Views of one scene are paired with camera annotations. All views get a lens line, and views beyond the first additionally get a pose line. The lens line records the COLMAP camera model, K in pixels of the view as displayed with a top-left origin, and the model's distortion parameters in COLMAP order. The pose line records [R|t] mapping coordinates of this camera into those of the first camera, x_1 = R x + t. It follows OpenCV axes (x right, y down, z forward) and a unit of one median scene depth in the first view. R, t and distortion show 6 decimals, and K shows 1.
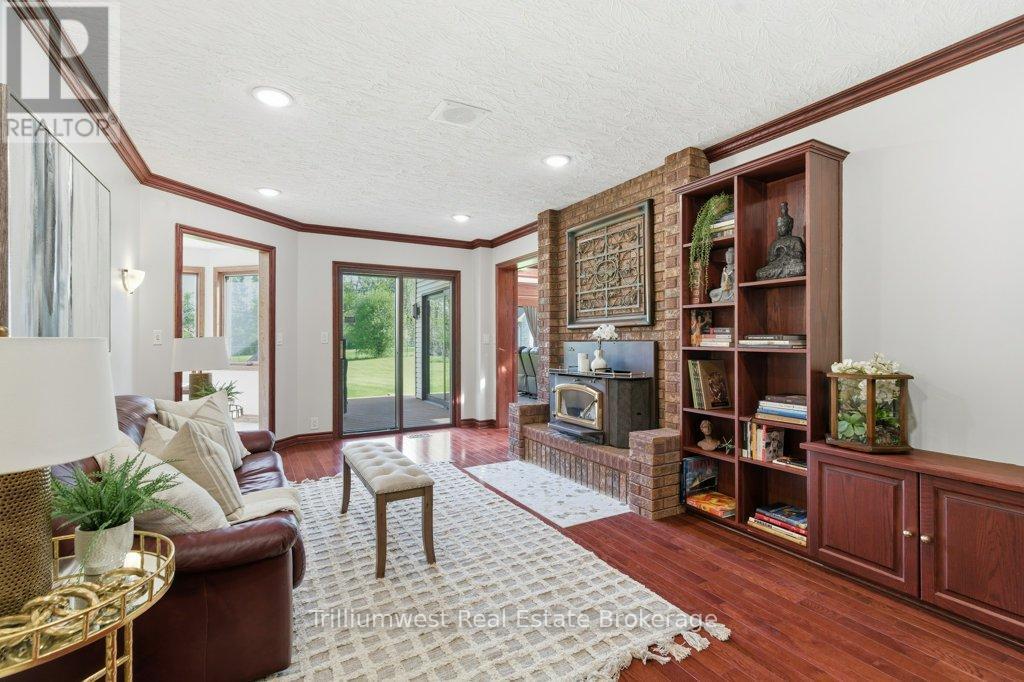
lens RADIAL K [[462.2, 0, 508.9], [0, 462.2, 338.9], [0, 0, 1]] dist [0.004723, -0.003009]
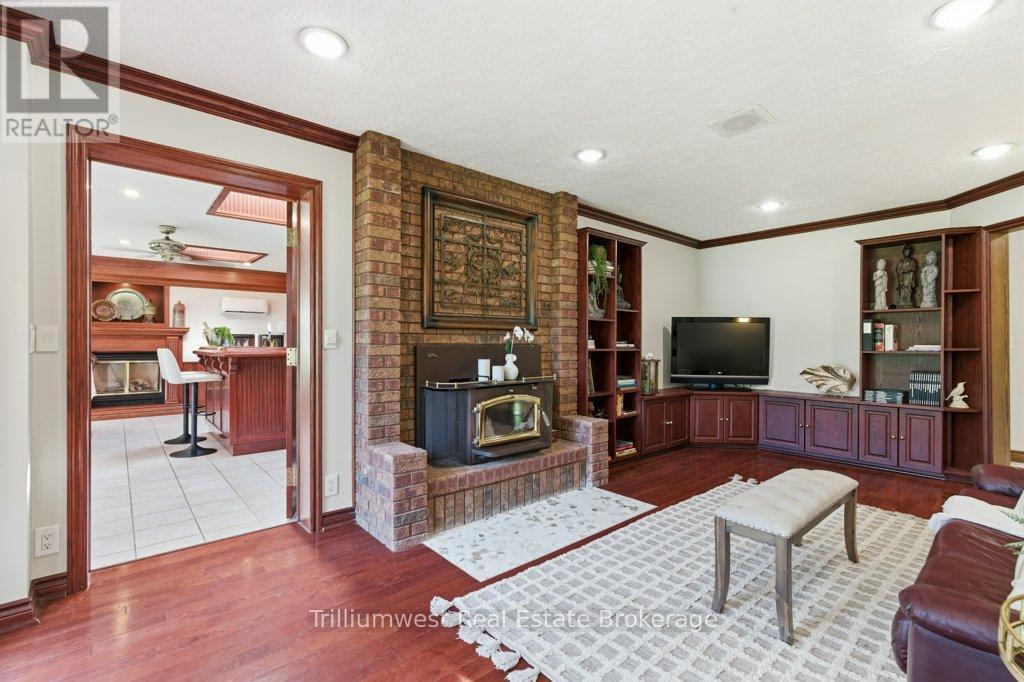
lens RADIAL K [[462.2, 0, 508.7], [0, 462.2, 343.7], [0, 0, 1]] dist [0.004723, -0.003009]
pose [[-0.201367, -0.002956, 0.979511, -0.879416], [-0.005552, 0.999983, 0.001877, 0.001114], [-0.979500, -0.005060, -0.201380, 1.498220]]
